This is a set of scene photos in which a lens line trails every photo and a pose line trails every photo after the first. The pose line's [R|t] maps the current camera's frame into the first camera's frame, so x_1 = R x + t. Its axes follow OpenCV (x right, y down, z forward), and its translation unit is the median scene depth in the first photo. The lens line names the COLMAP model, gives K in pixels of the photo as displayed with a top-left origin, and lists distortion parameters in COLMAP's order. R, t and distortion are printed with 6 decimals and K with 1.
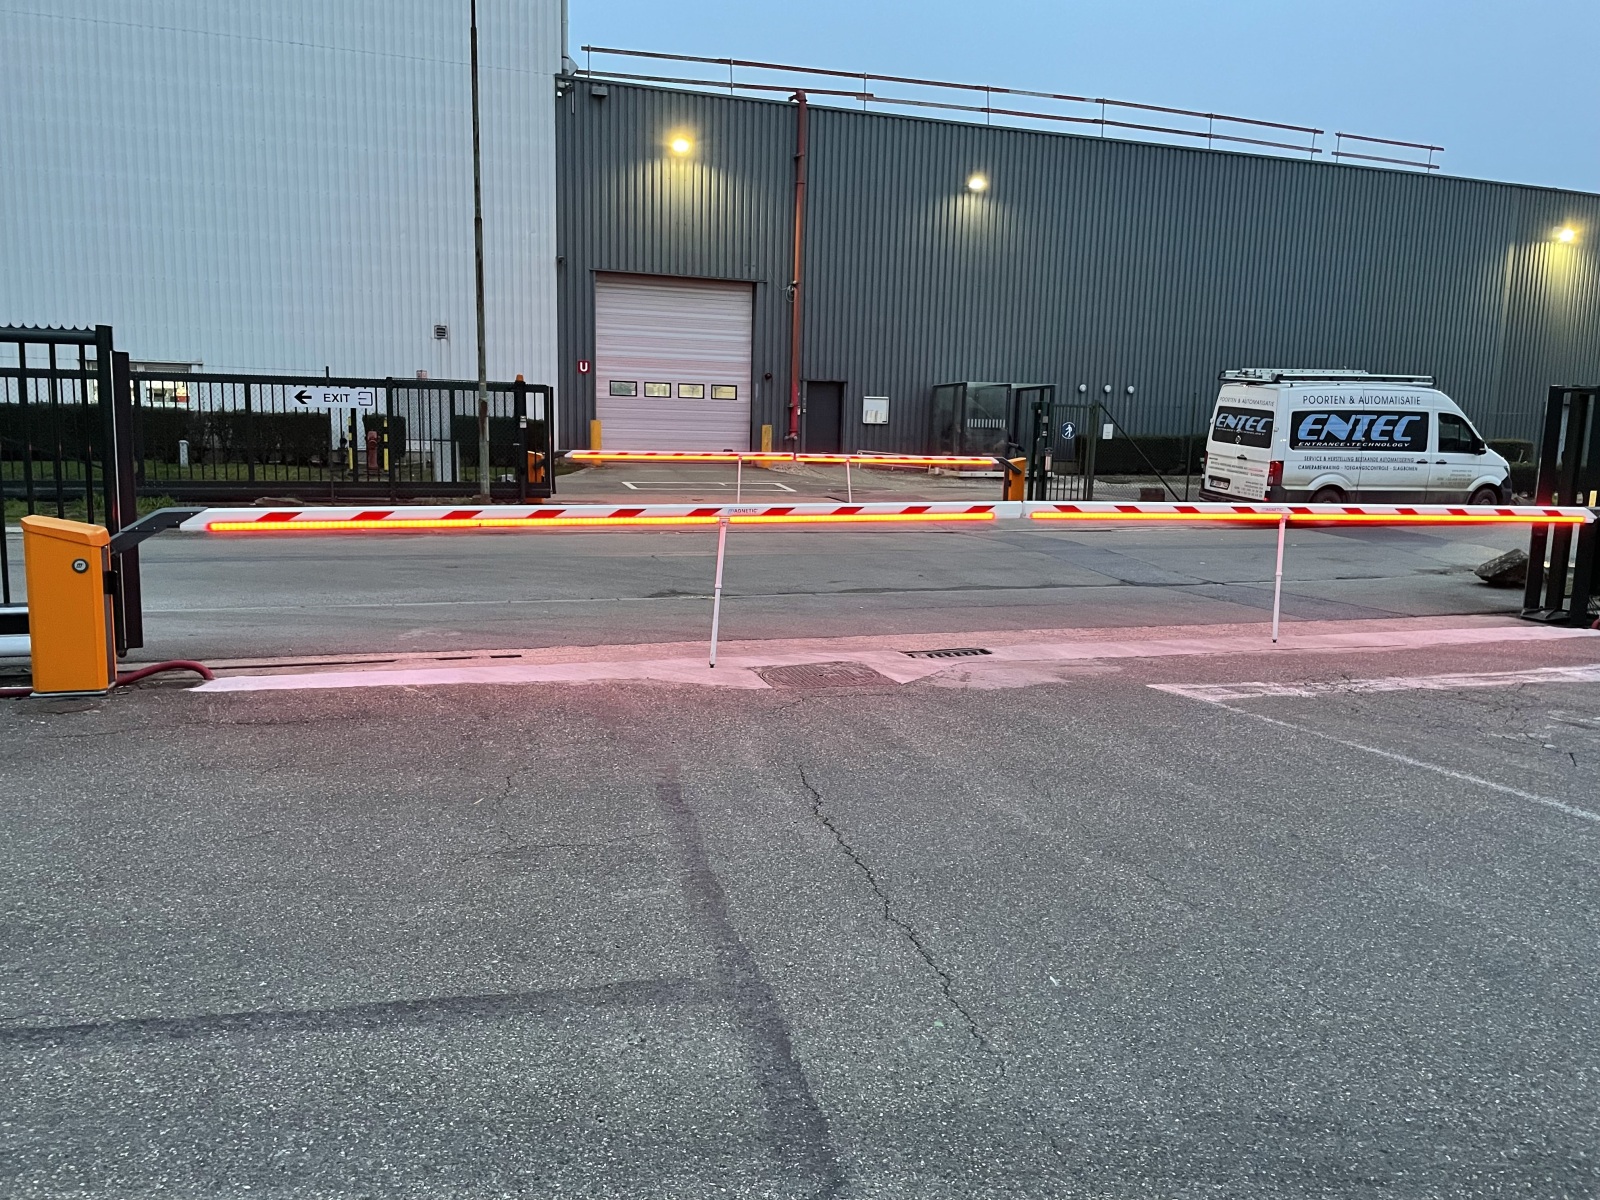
lens RADIAL K [[1202.9, 0, 808.9], [0, 1202.9, 605.6], [0, 0, 1]] dist [0.070860, -0.089729]
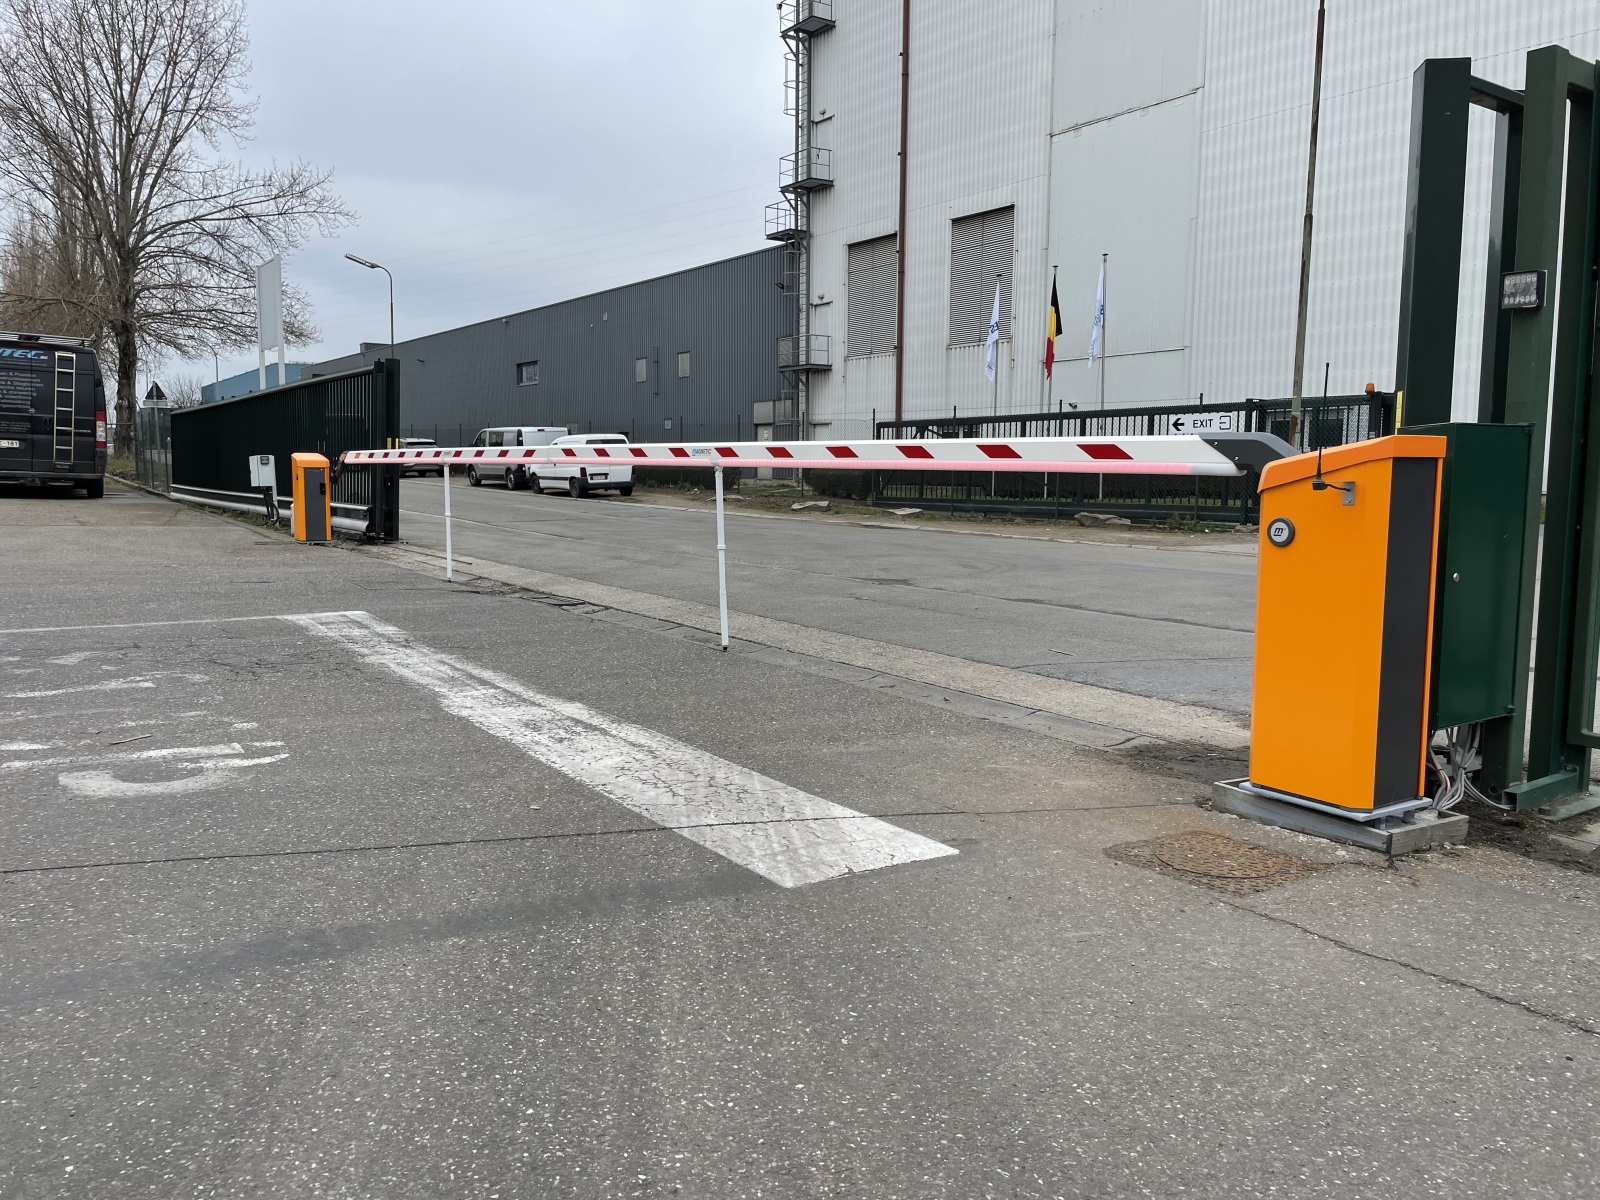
lens RADIAL K [[1202.9, 0, 800.9], [0, 1202.9, 590.9], [0, 0, 1]] dist [0.070860, -0.089729]
pose [[0.263710, 0.072530, -0.961871, 0.338450], [-0.150376, 0.988069, 0.033278, -0.009741], [0.952808, 0.135867, 0.271470, 0.276097]]
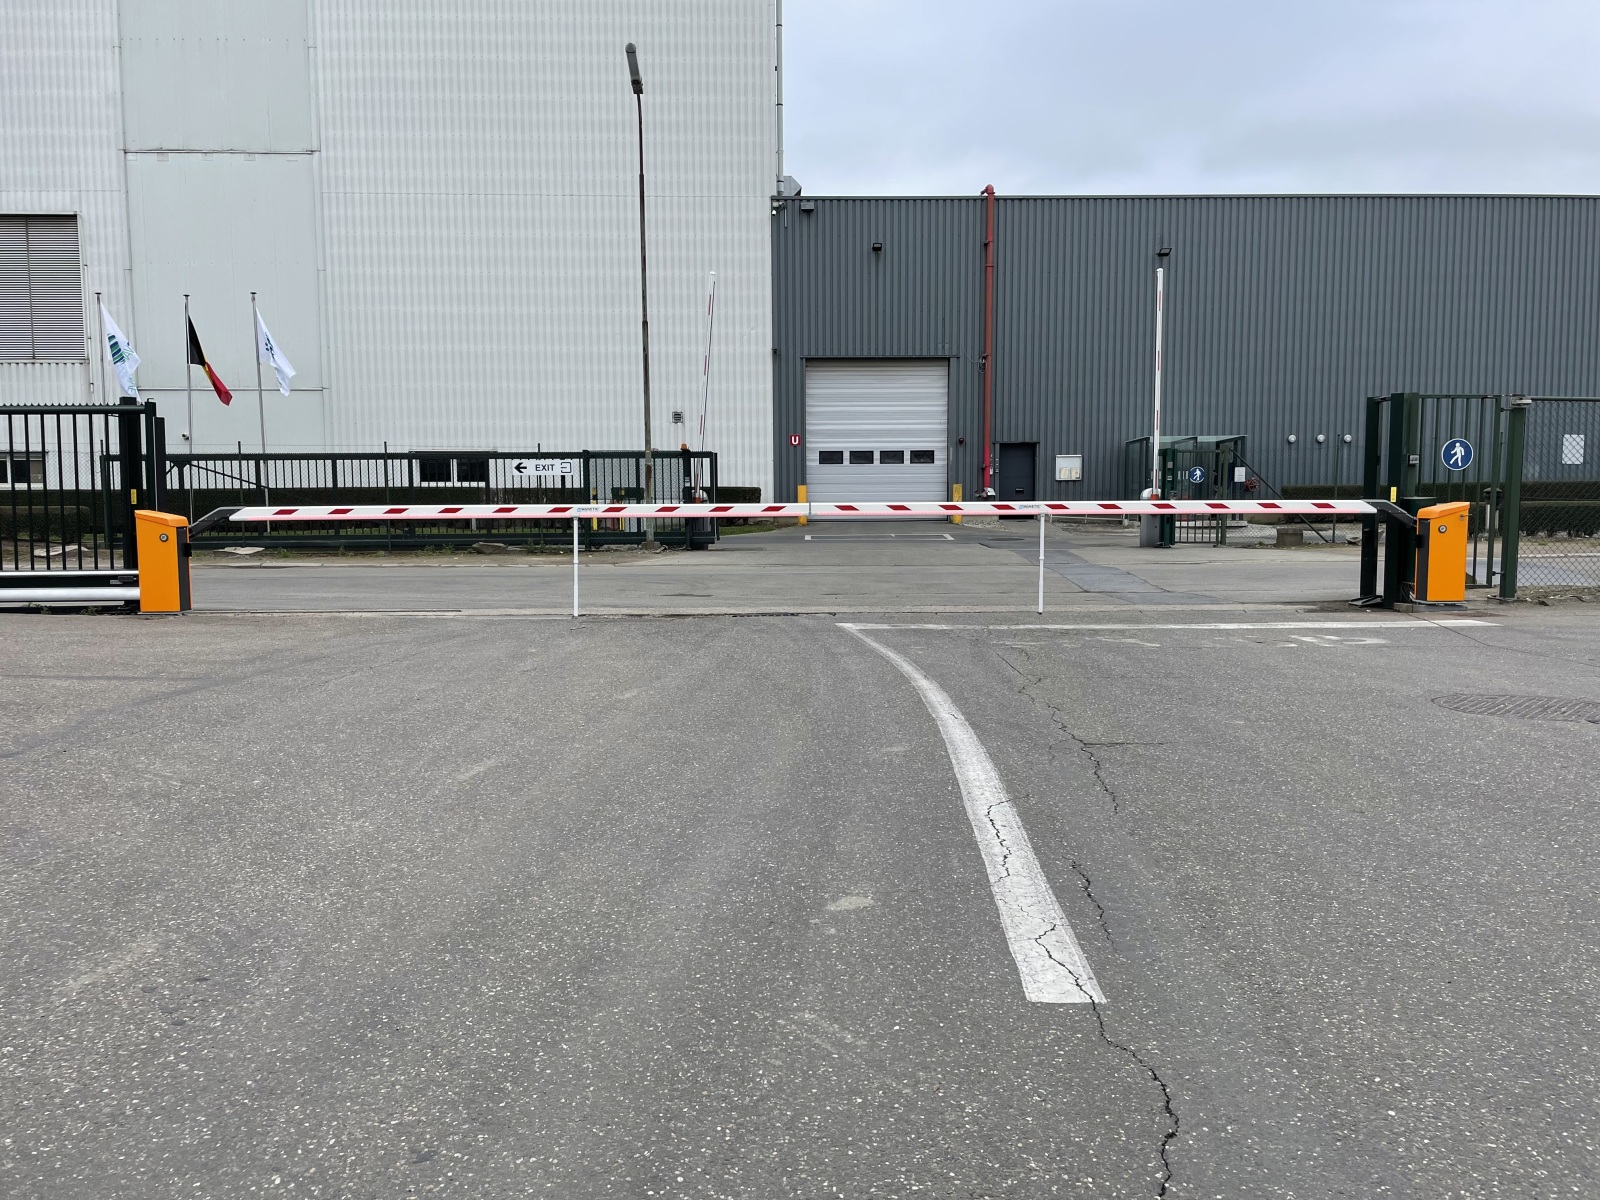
lens RADIAL K [[1202.9, 0, 805.8], [0, 1202.9, 606.6], [0, 0, 1]] dist [0.070860, -0.089729]
pose [[0.952641, -0.003156, -0.304082, 0.172788], [-0.016927, 0.997846, -0.063385, 0.034277], [0.303627, 0.065531, 0.950535, -0.080245]]
